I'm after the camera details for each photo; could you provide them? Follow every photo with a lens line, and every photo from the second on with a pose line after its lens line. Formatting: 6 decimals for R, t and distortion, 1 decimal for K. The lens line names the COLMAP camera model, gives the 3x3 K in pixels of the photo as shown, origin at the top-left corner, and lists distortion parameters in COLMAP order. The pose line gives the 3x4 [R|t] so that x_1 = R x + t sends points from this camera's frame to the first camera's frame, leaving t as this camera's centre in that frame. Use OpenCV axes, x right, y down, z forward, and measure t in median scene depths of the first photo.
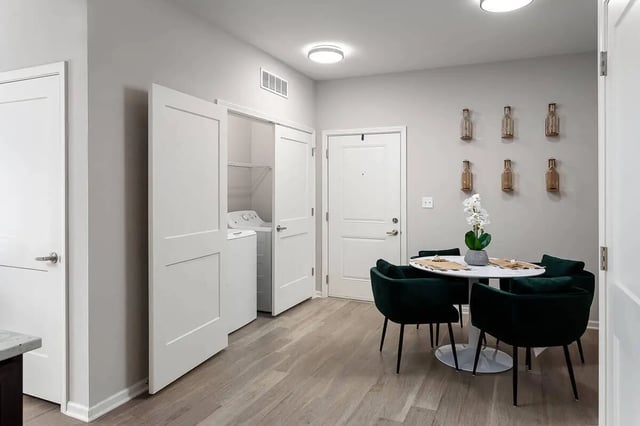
lens RADIAL K [[437.9, 0, 318.0], [0, 437.9, 198.3], [0, 0, 1]] dist [0.000014, 0.001332]
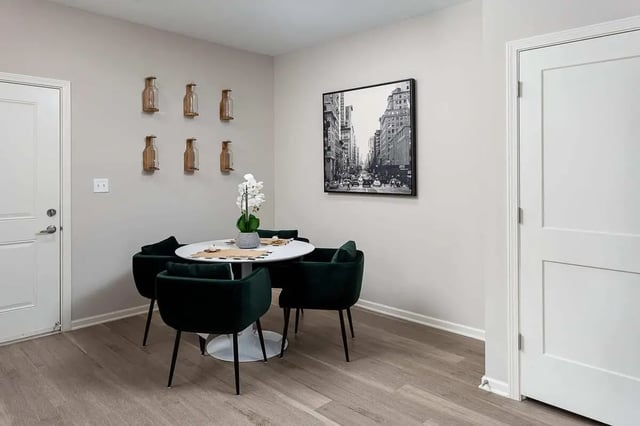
lens RADIAL K [[438.5, 0, 319.7], [0, 438.5, 166.3], [0, 0, 1]] dist [0.001535, 0.001399]
pose [[0.332215, 0.001681, 0.943202, -0.403289], [0.006646, 0.999969, -0.004123, -0.020737], [-0.943180, 0.007639, 0.332194, 0.422088]]
